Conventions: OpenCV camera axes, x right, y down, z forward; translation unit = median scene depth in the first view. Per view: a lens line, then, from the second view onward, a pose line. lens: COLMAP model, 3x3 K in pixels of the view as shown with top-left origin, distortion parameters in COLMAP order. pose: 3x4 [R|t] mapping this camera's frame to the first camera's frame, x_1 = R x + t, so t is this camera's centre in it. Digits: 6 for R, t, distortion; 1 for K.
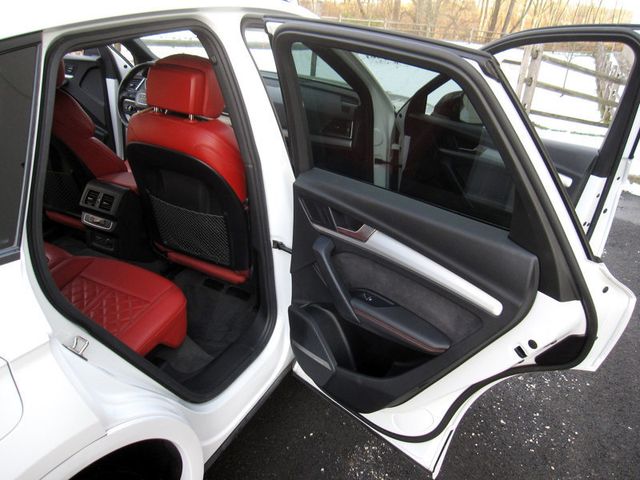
lens RADIAL K [[530.4, 0, 320.0], [0, 530.4, 240.0], [0, 0, 1]] dist [-0.074534, 0.042561]
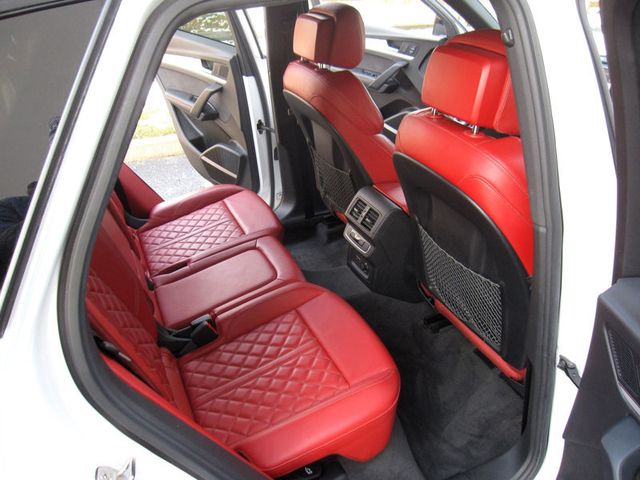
lens RADIAL K [[530.4, 0, 320.0], [0, 530.4, 240.0], [0, 0, 1]] dist [-0.074534, 0.042561]
pose [[0.762686, 0.236547, -0.601960, 0.023125], [-0.221220, 0.969992, 0.100882, -0.114030], [0.607760, 0.056224, 0.792128, 0.352821]]
